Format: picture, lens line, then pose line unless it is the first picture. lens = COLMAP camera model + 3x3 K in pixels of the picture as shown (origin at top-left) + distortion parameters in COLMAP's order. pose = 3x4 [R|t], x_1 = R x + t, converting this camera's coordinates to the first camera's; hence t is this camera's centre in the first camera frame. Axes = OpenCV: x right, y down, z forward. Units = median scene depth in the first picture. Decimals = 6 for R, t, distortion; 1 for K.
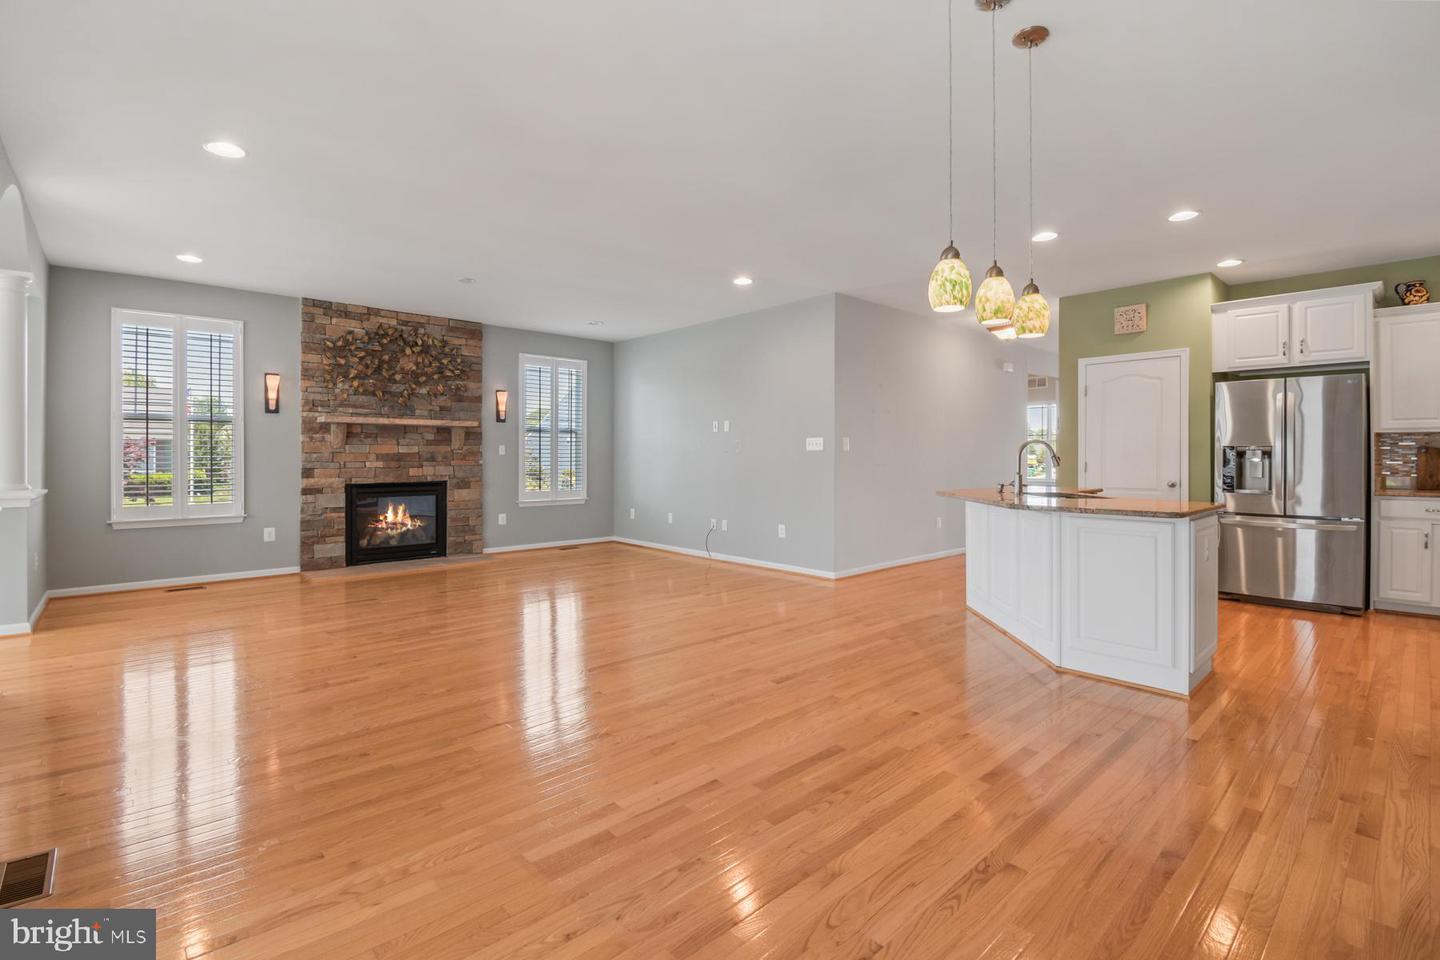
lens RADIAL K [[655.1, 0, 715.6], [0, 655.1, 454.9], [0, 0, 1]] dist [0.001409, -0.001182]
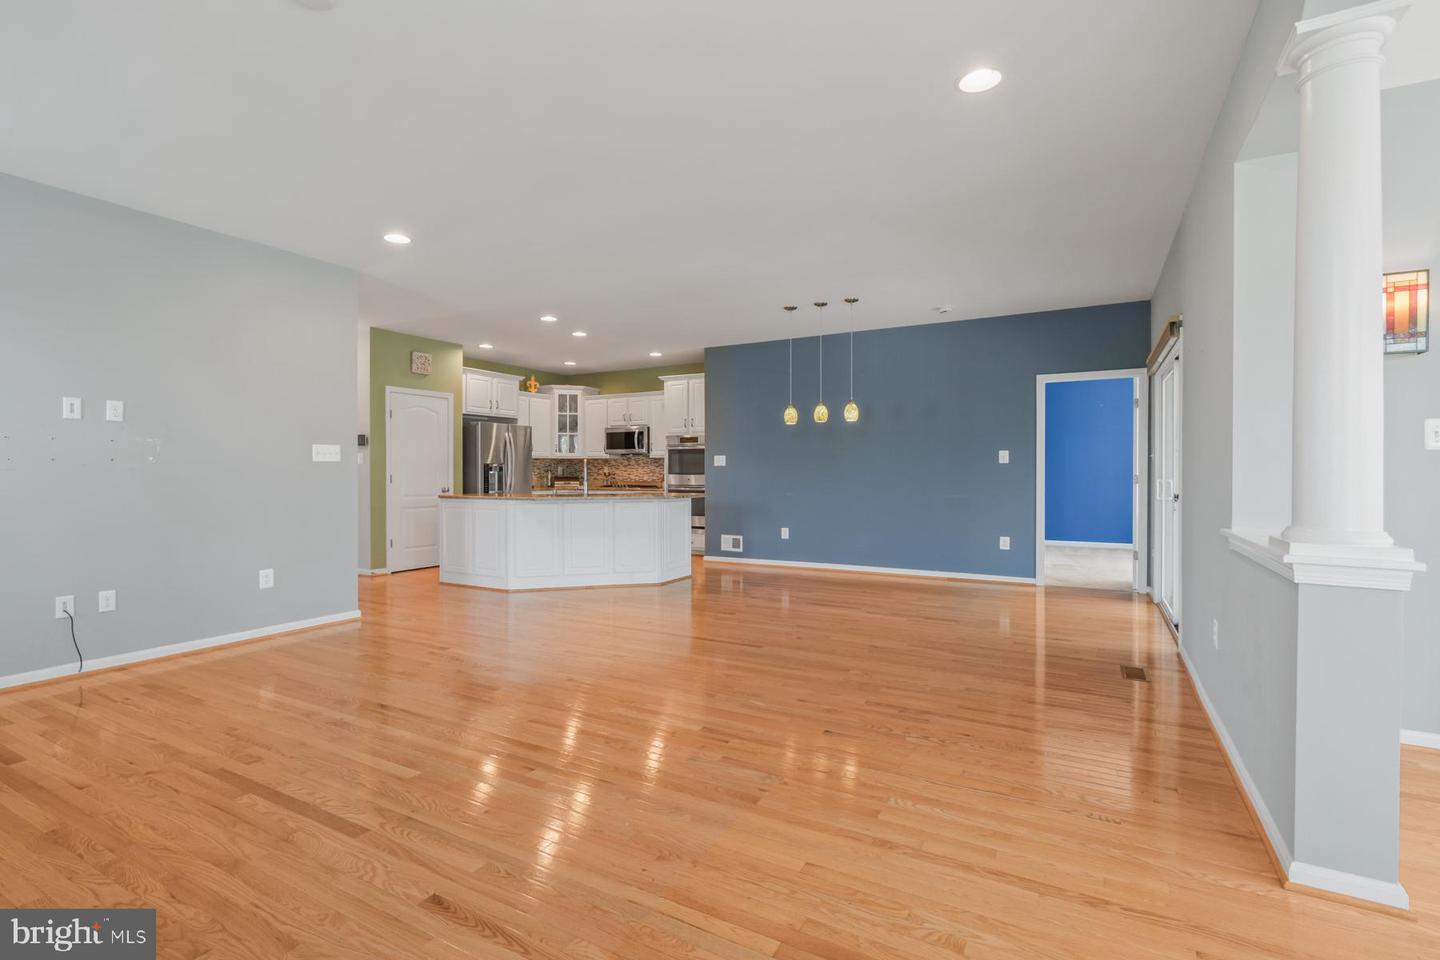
lens RADIAL K [[655.1, 0, 720.2], [0, 655.1, 476.3], [0, 0, 1]] dist [0.001409, -0.001182]
pose [[-0.312535, -0.005794, 0.949889, -0.809383], [0.001494, 0.999977, 0.006591, 0.007264], [-0.949905, 0.003479, -0.312519, 0.891922]]
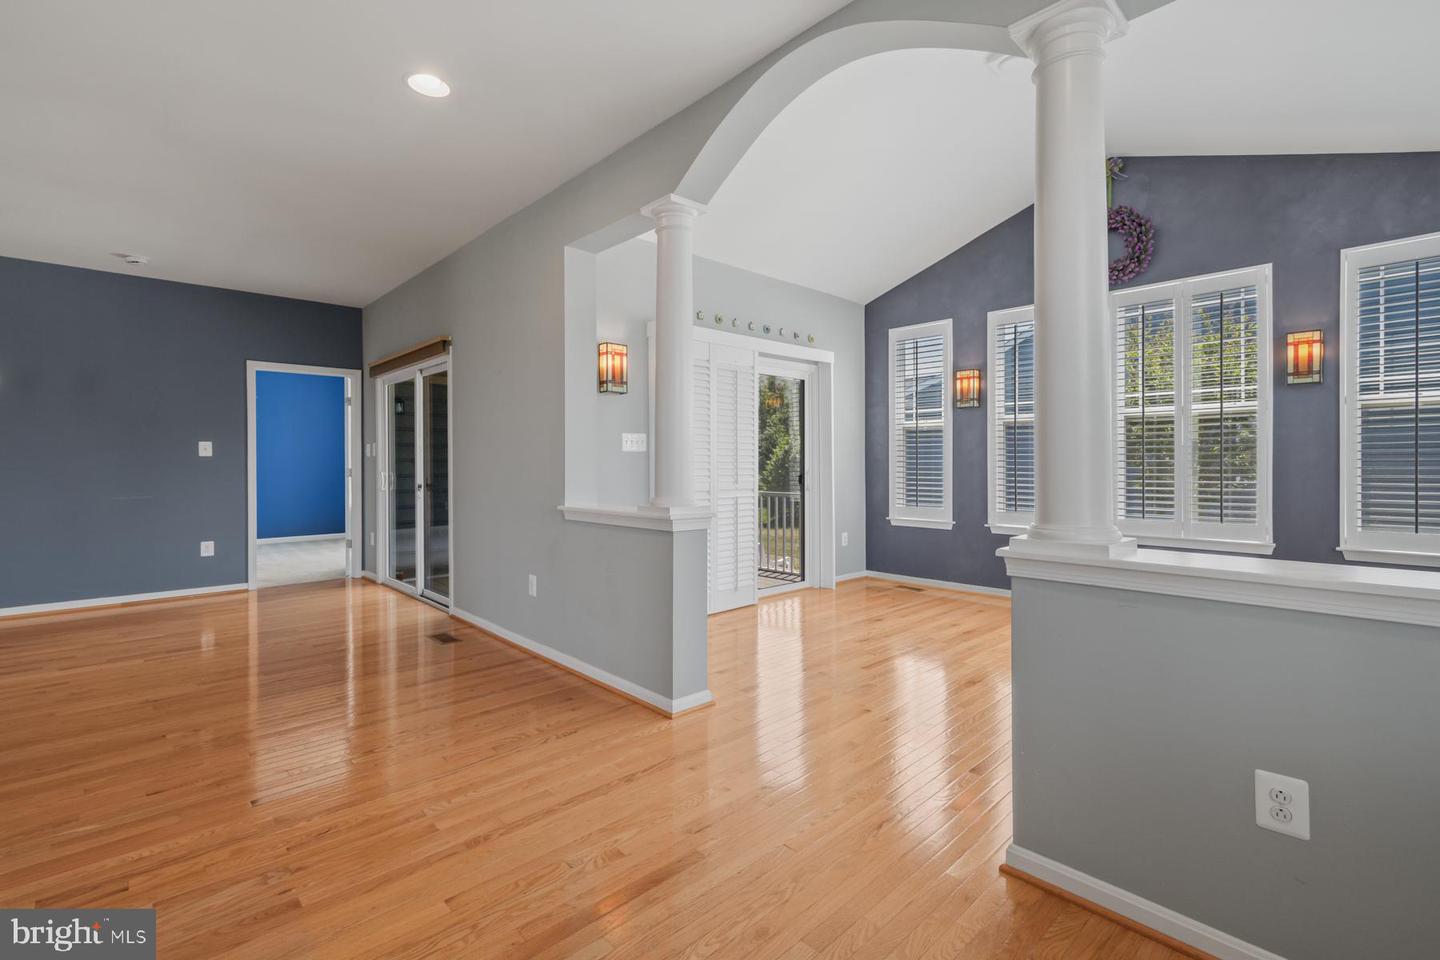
lens RADIAL K [[655.1, 0, 694.0], [0, 655.1, 465.6], [0, 0, 1]] dist [0.001409, -0.001182]
pose [[-0.999987, 0.005135, -0.000394, -0.623344], [0.005134, 0.999980, 0.003773, 0.006899], [0.000413, 0.003771, -0.999993, 1.043739]]
